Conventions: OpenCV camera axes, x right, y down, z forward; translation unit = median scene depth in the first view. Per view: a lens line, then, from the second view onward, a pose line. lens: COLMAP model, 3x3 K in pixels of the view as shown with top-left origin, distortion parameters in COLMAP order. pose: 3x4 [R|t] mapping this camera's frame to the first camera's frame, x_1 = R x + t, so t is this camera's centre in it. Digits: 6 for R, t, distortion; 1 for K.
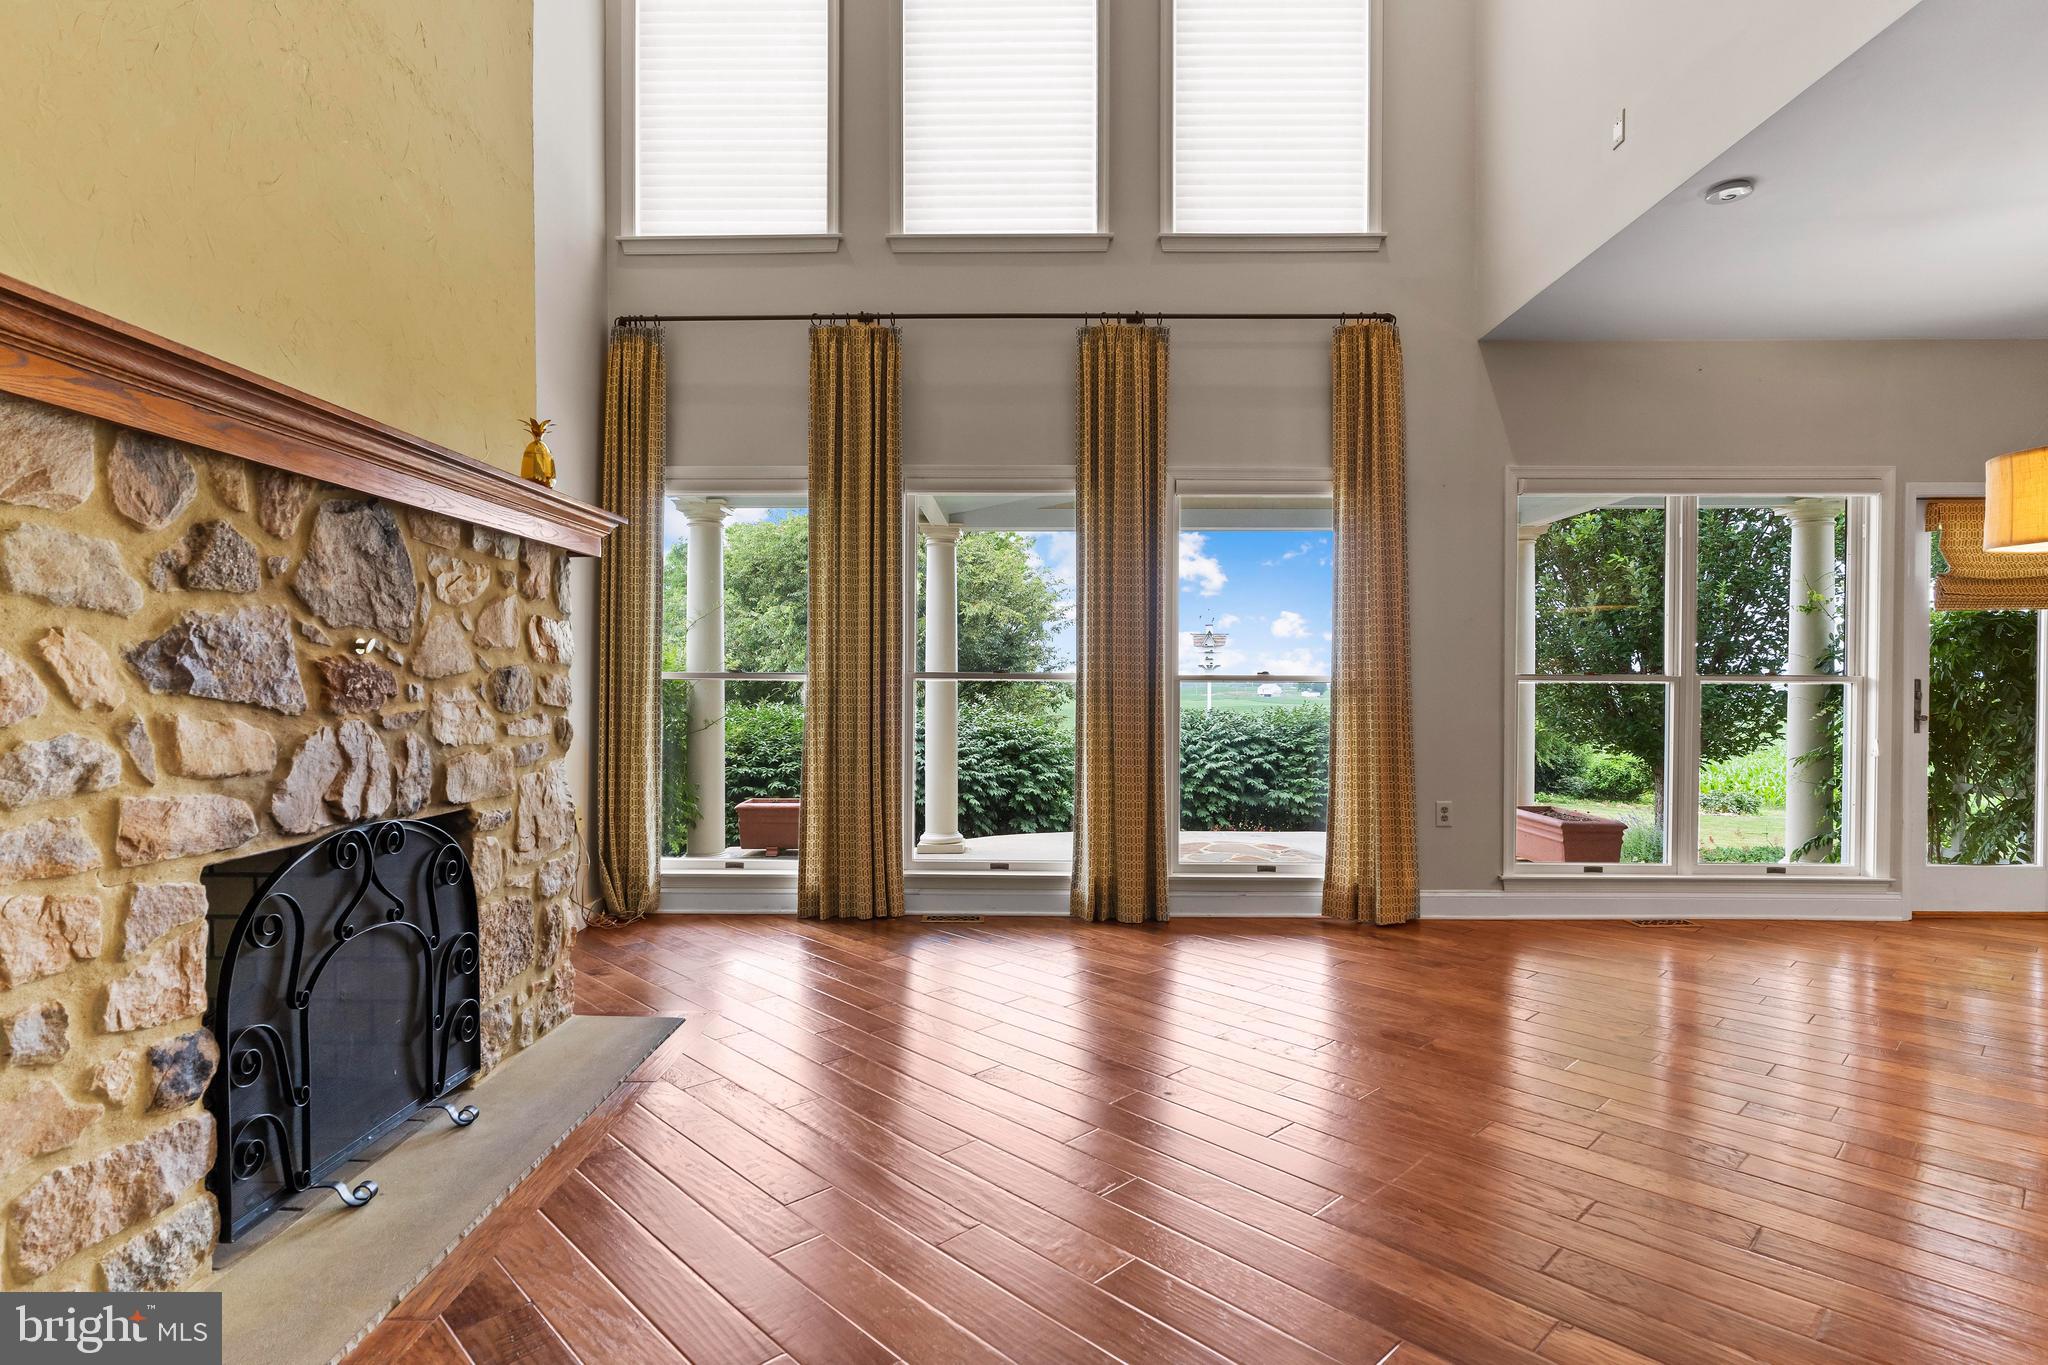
lens RADIAL K [[1047.2, 0, 1010.5], [0, 1047.2, 683.1], [0, 0, 1]] dist [-0.003294, 0.001181]
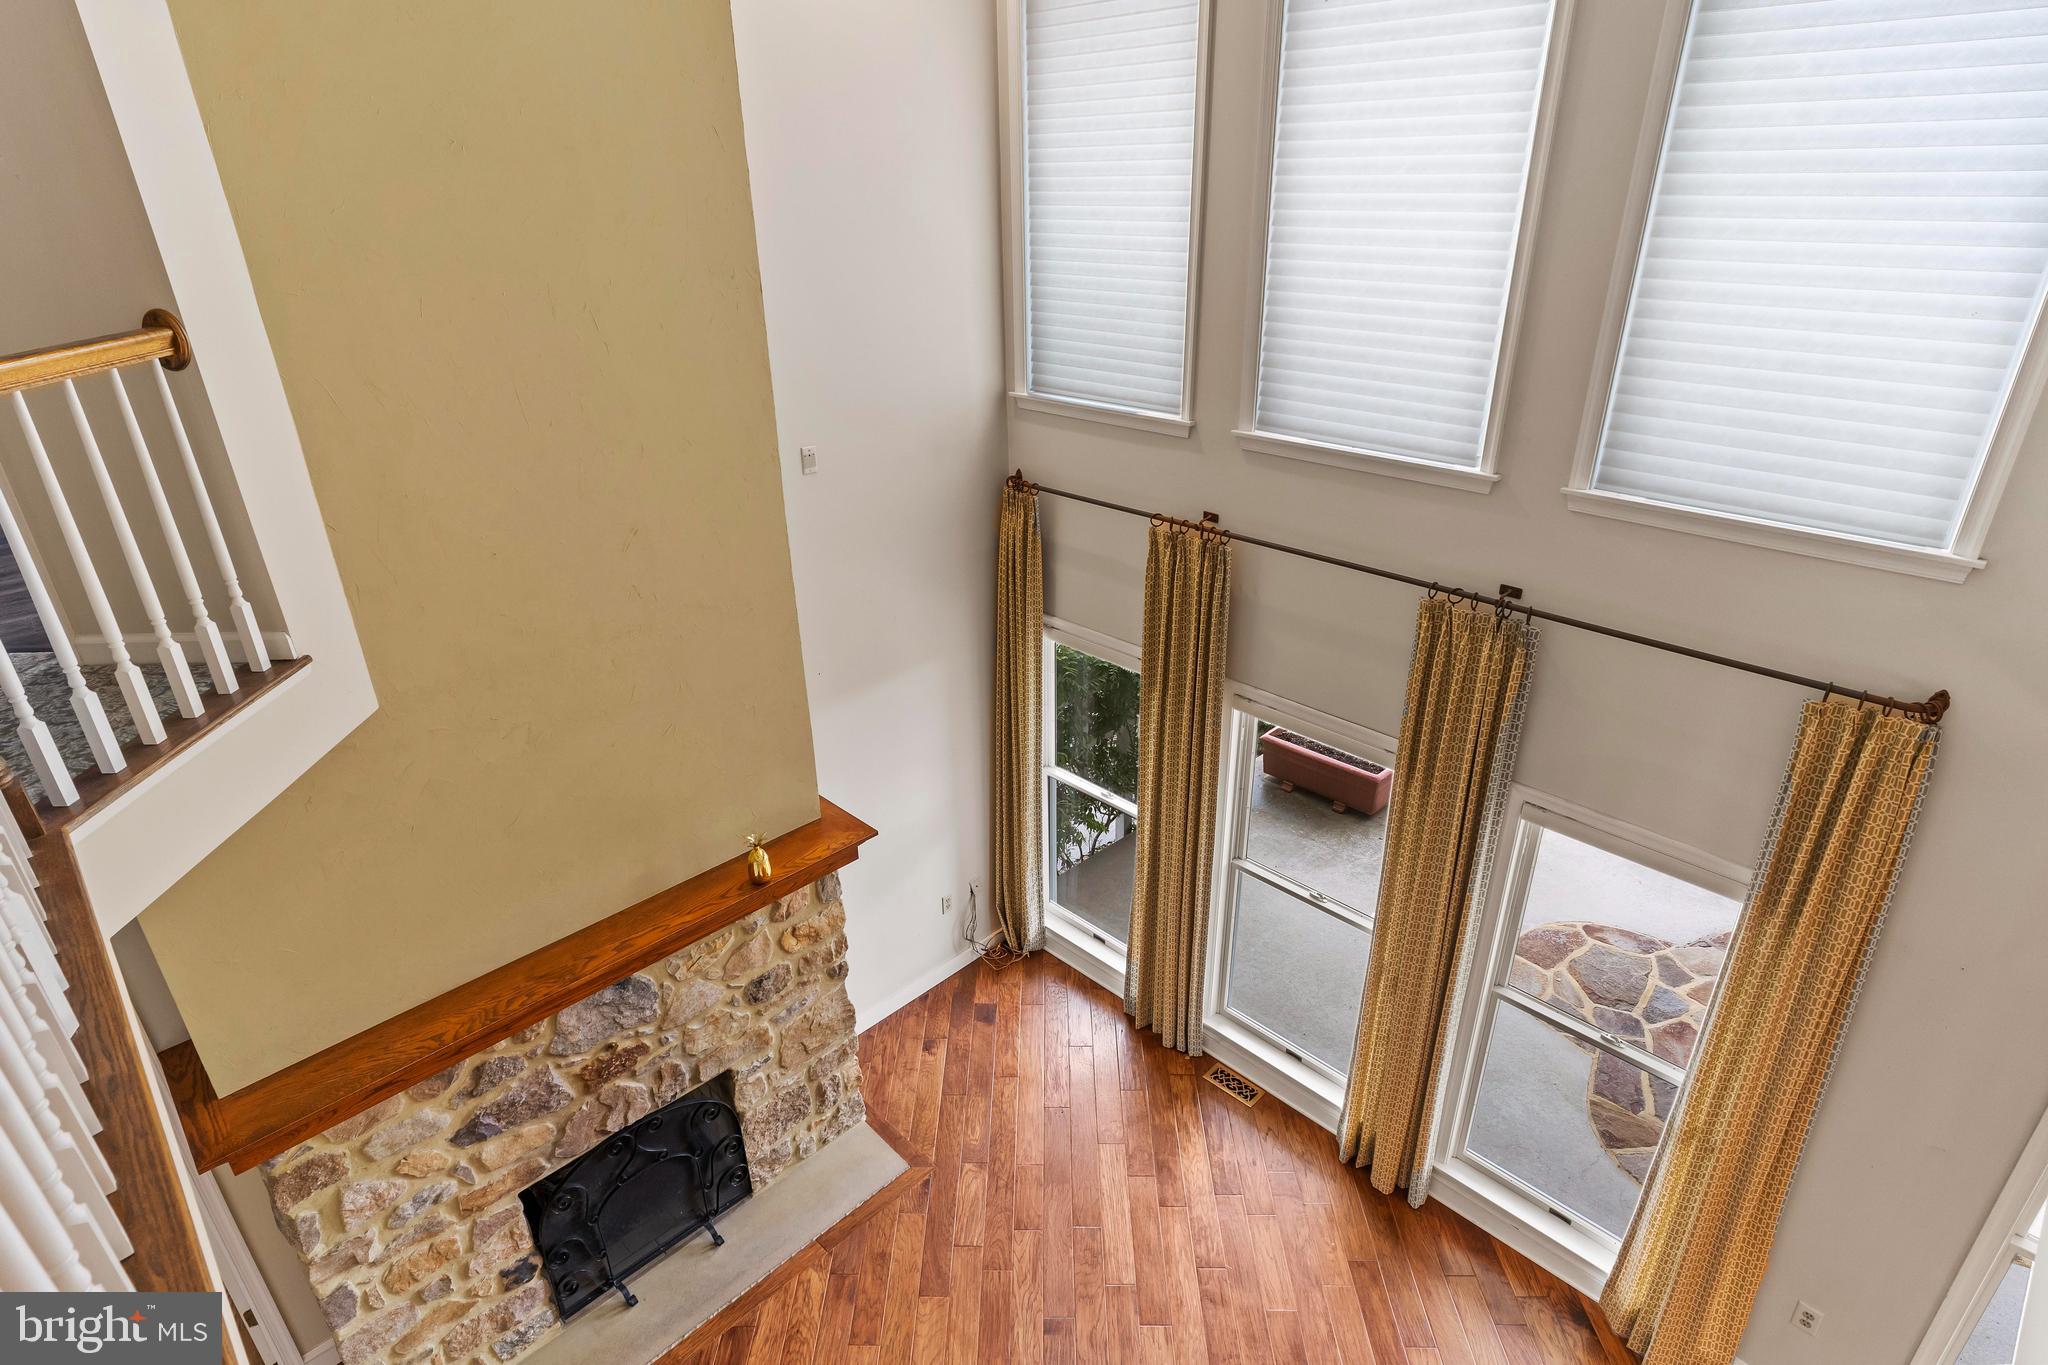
lens RADIAL K [[1083.0, 0, 1016.4], [0, 1083.0, 680.8], [0, 0, 1]] dist [-0.000509, 0.000502]
pose [[0.708887, 0.288247, -0.643734, 0.389565], [0.018121, 0.904936, 0.425161, -0.638261], [0.705089, -0.313056, 0.636274, 0.263069]]
